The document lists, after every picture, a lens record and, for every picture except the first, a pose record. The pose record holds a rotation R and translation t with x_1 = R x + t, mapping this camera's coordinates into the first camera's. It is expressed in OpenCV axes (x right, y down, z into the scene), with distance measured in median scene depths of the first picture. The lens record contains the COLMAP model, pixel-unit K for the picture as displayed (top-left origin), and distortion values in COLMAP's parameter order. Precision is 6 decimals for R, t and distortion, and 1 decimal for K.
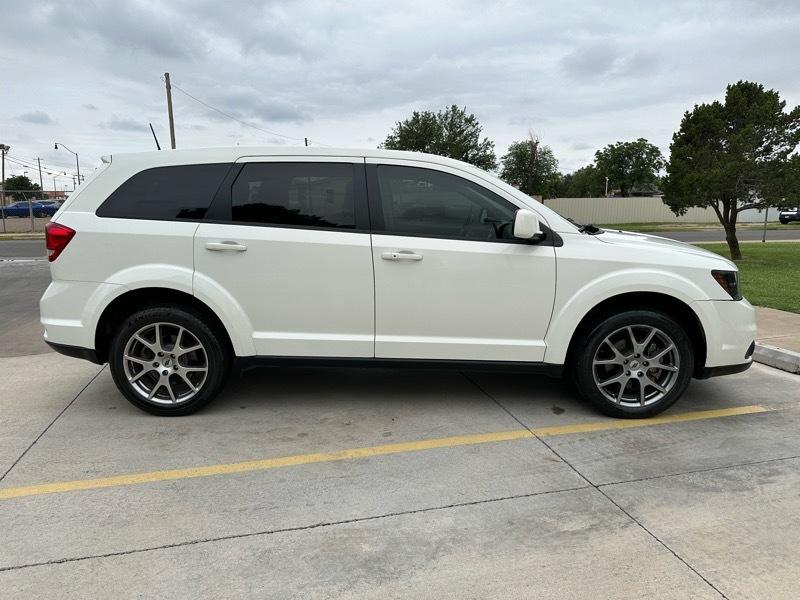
lens RADIAL K [[565.1, 0, 404.0], [0, 565.1, 303.0], [0, 0, 1]] dist [0.022320, -0.027834]
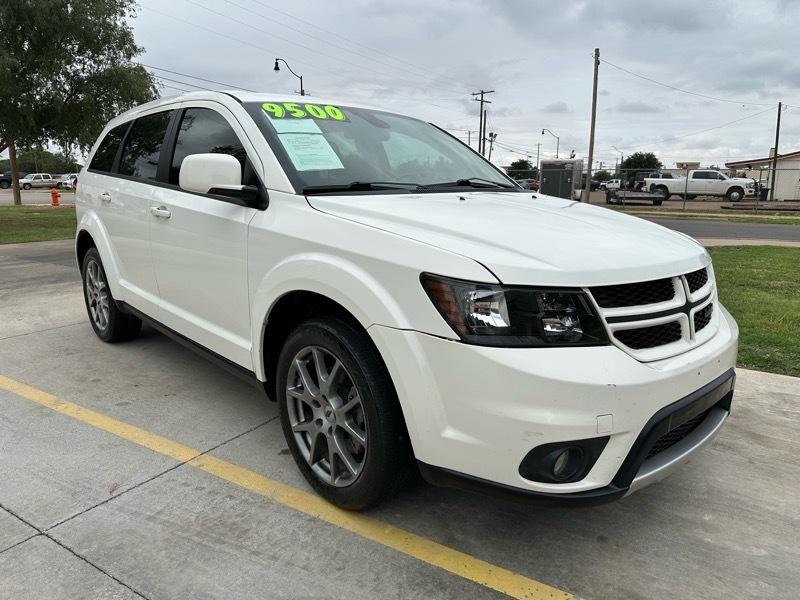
lens RADIAL K [[565.1, 0, 404.7], [0, 565.1, 298.9], [0, 0, 1]] dist [0.022320, -0.027834]
pose [[0.688456, 0.152874, -0.708983, 0.898983], [-0.135341, 0.987442, 0.081494, -0.073005], [0.712538, 0.039849, 0.700501, 0.652976]]
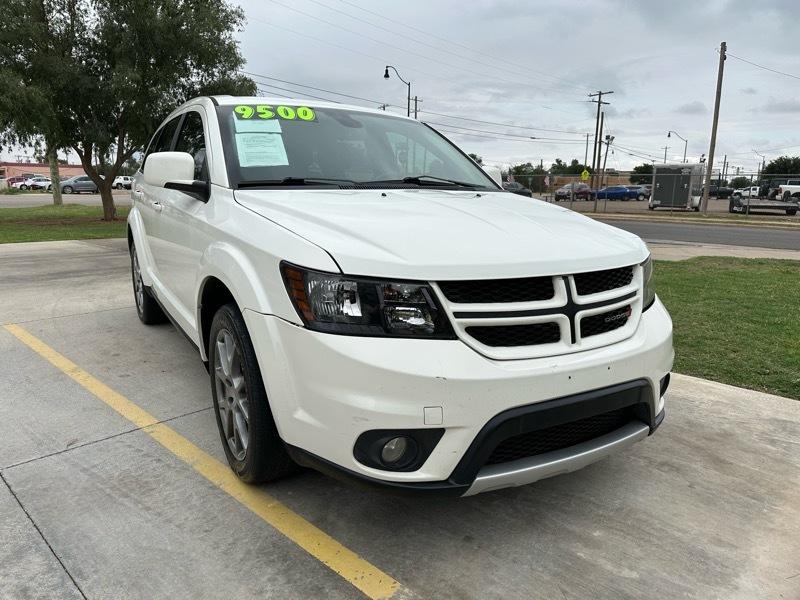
lens RADIAL K [[565.1, 0, 396.4], [0, 565.1, 306.0], [0, 0, 1]] dist [0.022320, -0.027834]
pose [[0.521668, 0.185706, -0.832692, 1.056637], [-0.164657, 0.979587, 0.115311, -0.094396], [0.837109, 0.076954, 0.541597, 0.821073]]
